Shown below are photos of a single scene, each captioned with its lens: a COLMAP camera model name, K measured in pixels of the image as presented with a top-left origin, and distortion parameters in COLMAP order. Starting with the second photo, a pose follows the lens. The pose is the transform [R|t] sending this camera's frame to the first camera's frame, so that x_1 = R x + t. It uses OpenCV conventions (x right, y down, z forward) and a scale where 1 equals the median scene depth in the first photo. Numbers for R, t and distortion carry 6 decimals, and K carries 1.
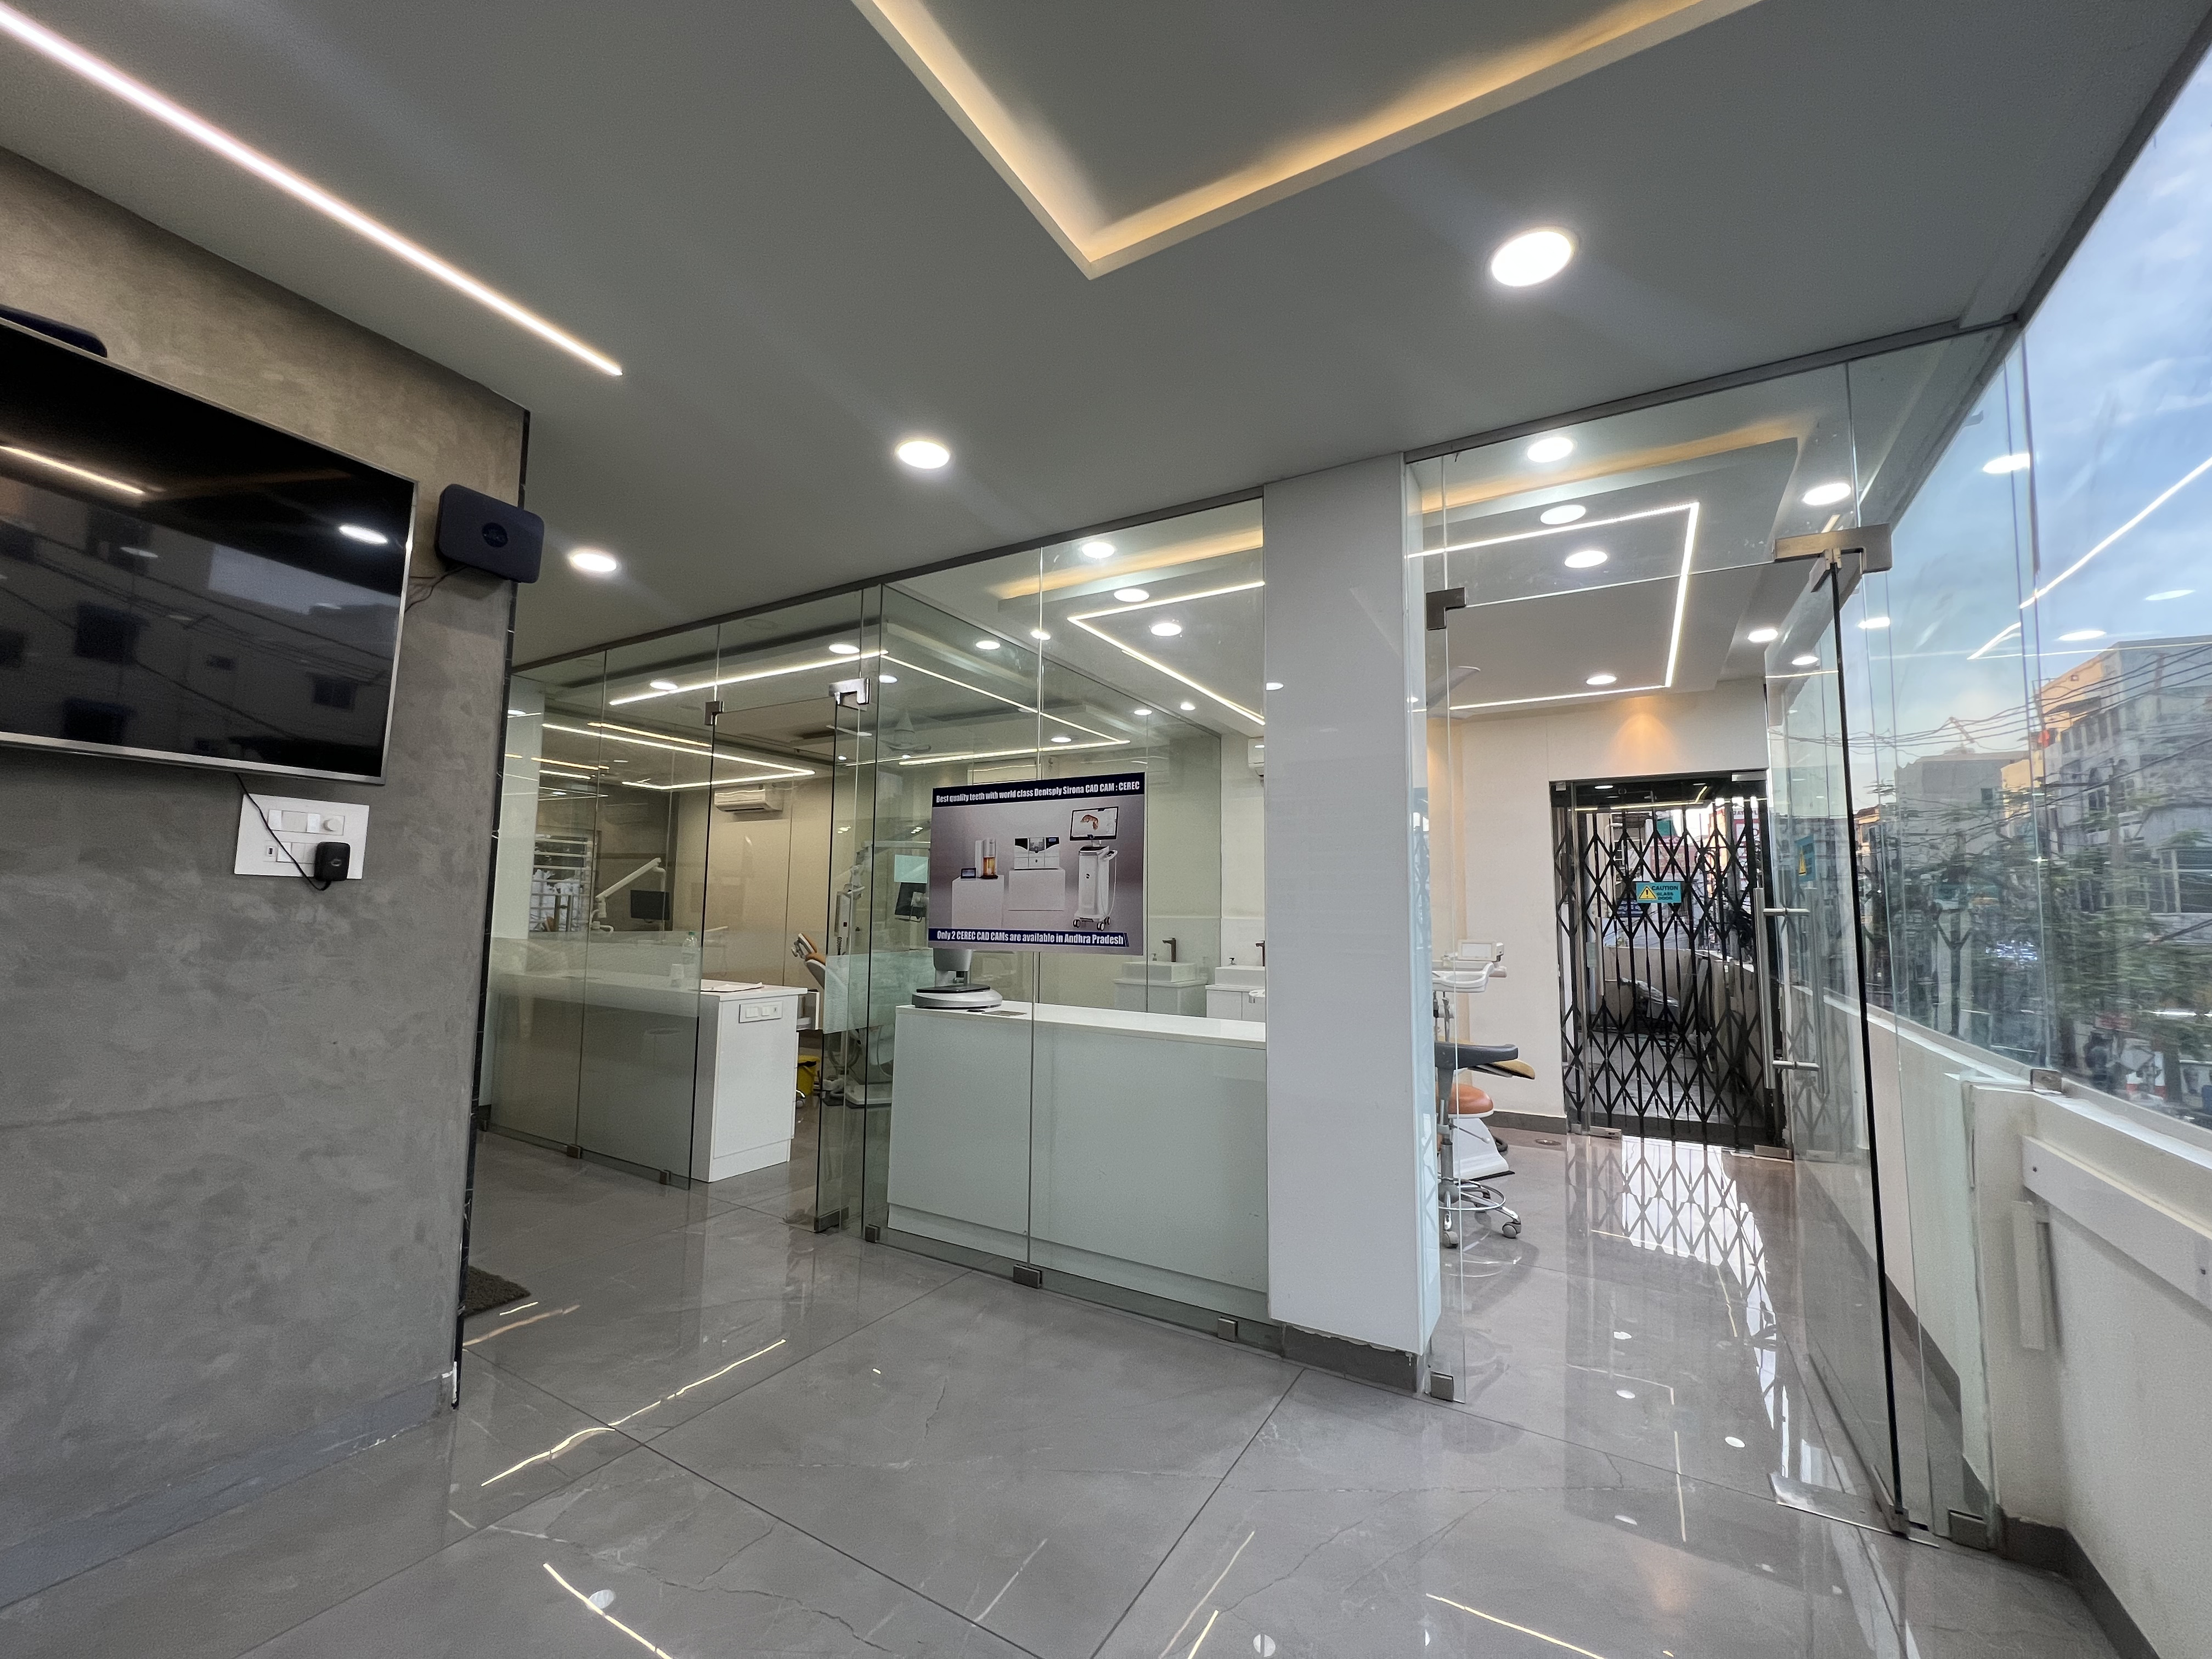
lens RADIAL K [[886.8, 0, 1106.0], [0, 886.8, 829.5], [0, 0, 1]] dist [0.000347, 0.000105]
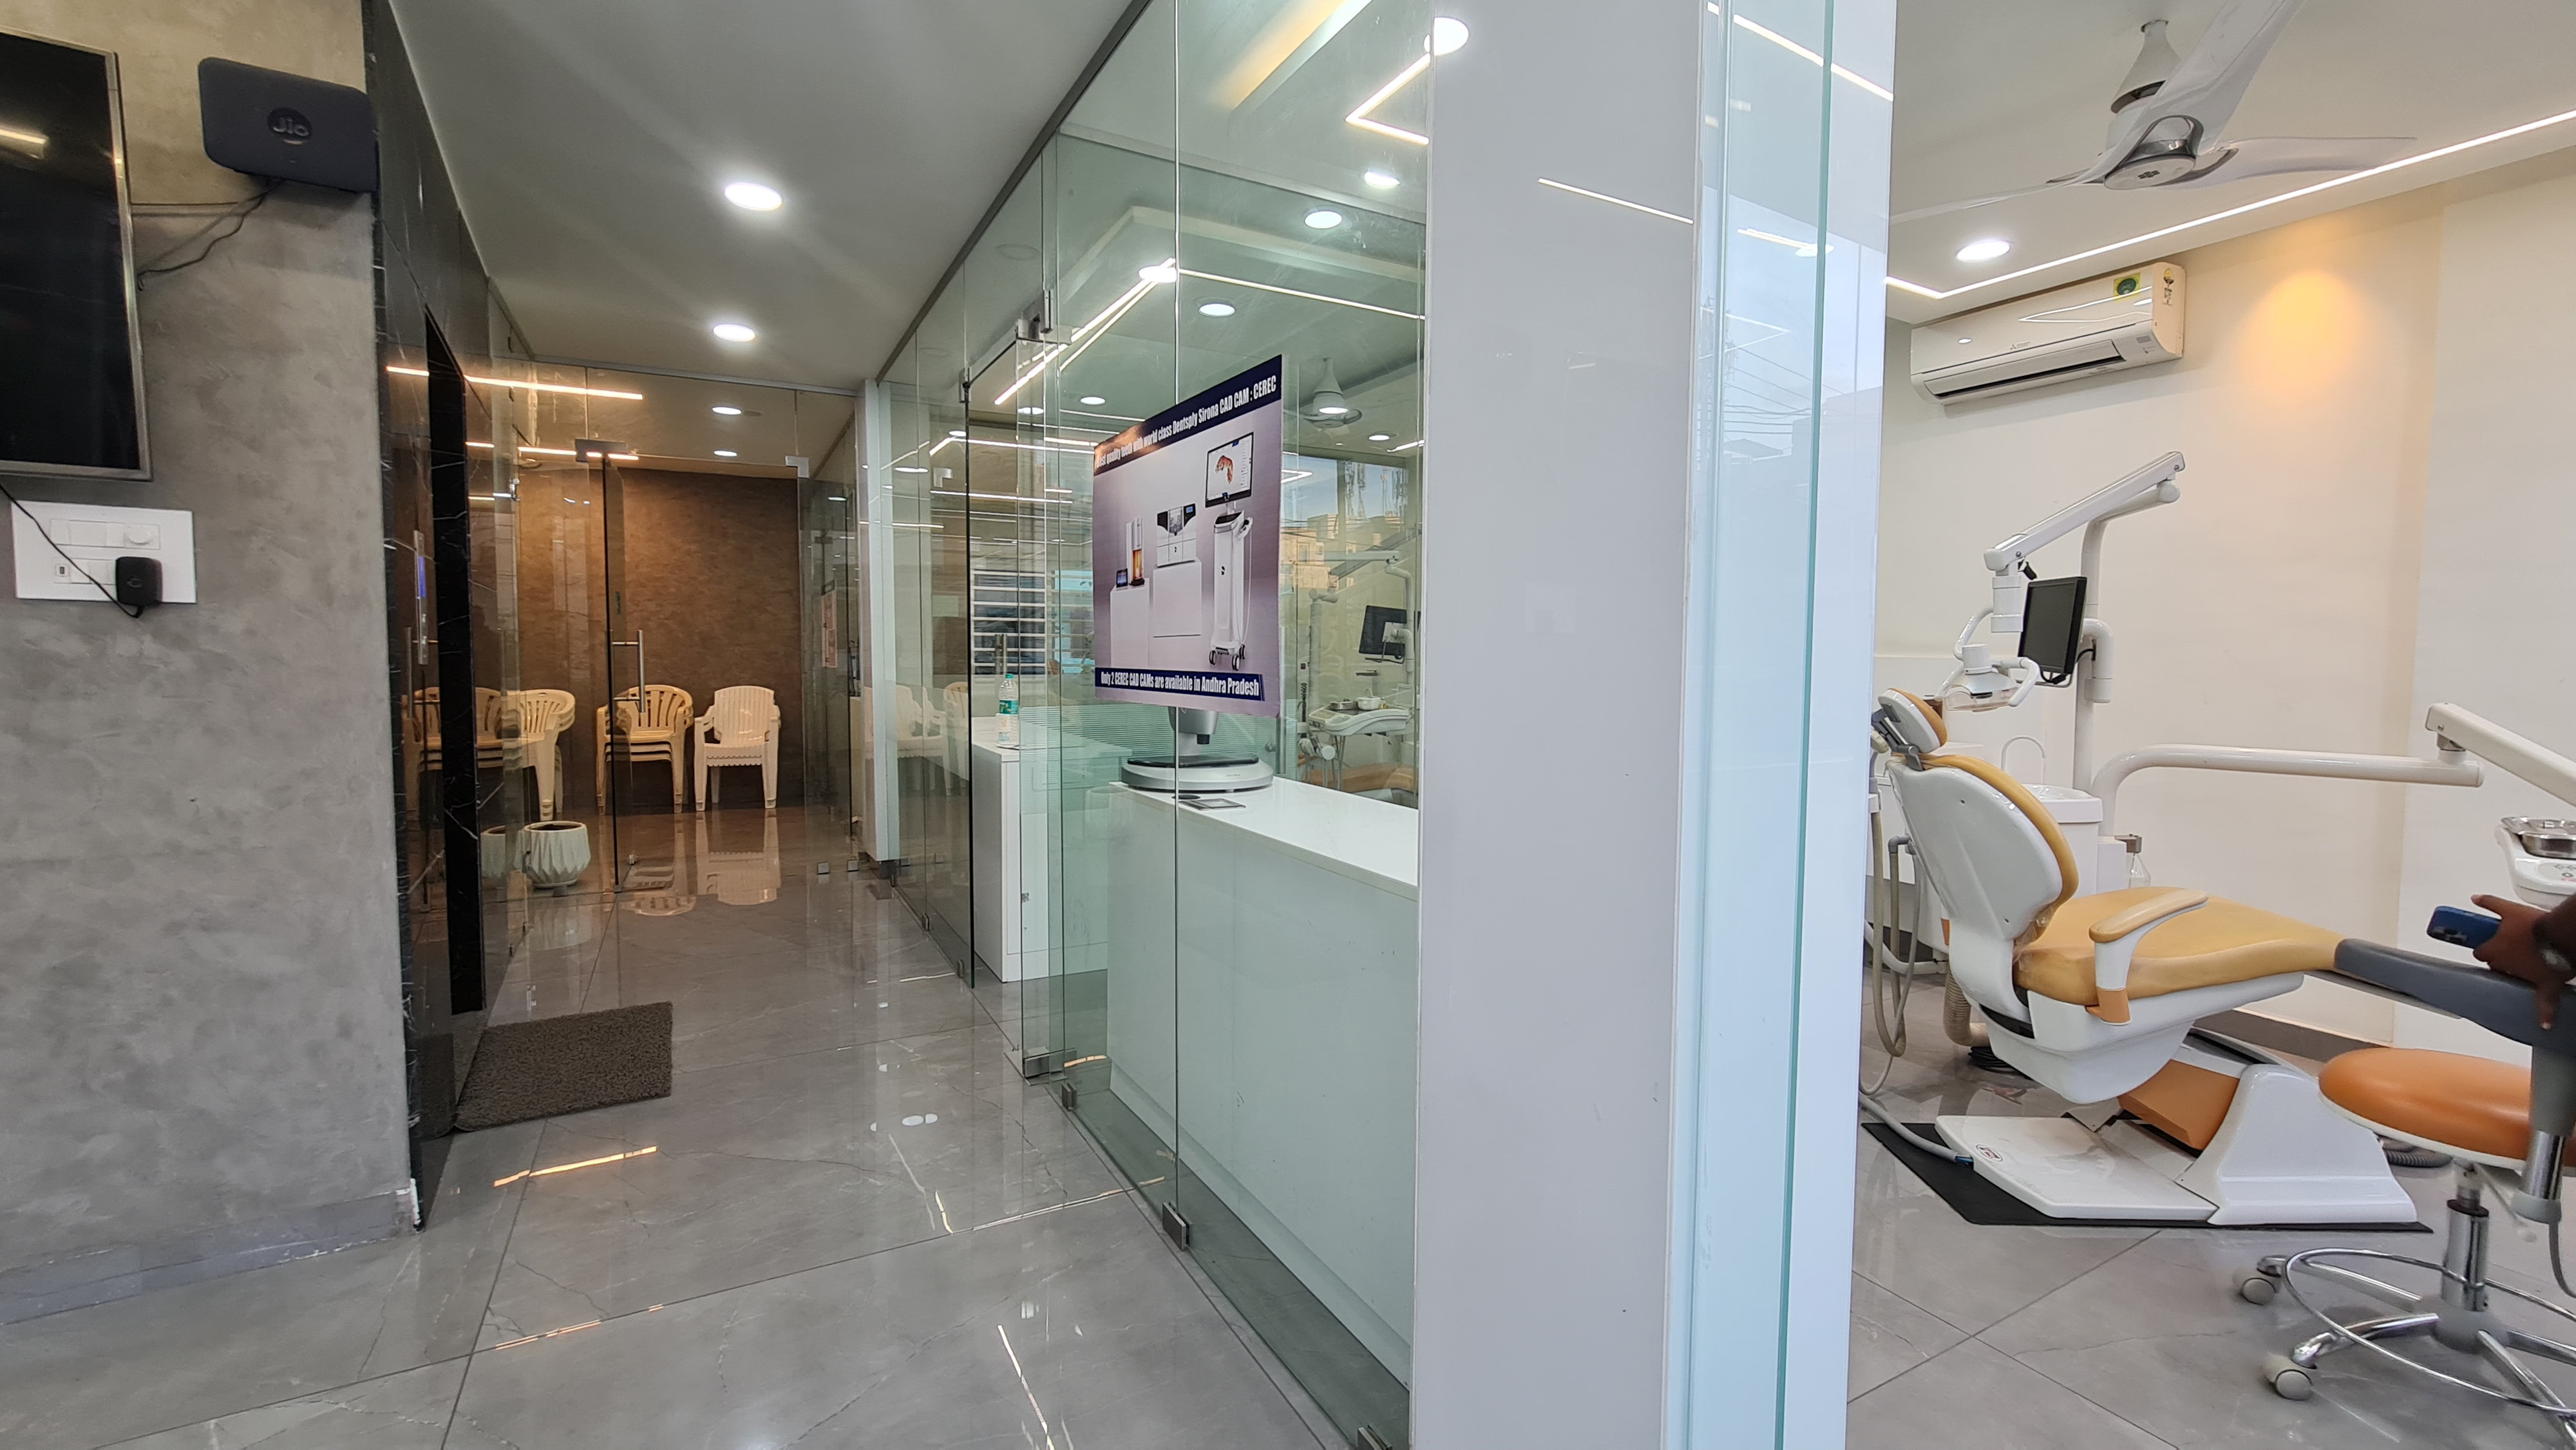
lens RADIAL K [[1055.0, 0, 1285.7], [0, 1055.0, 710.1], [0, 0, 1]] dist [-0.013029, 0.006293]
pose [[0.860915, 0.019411, -0.508378, 0.481155], [0.053830, 0.990187, 0.128967, 0.078719], [0.505892, -0.138396, 0.851422, 0.645961]]
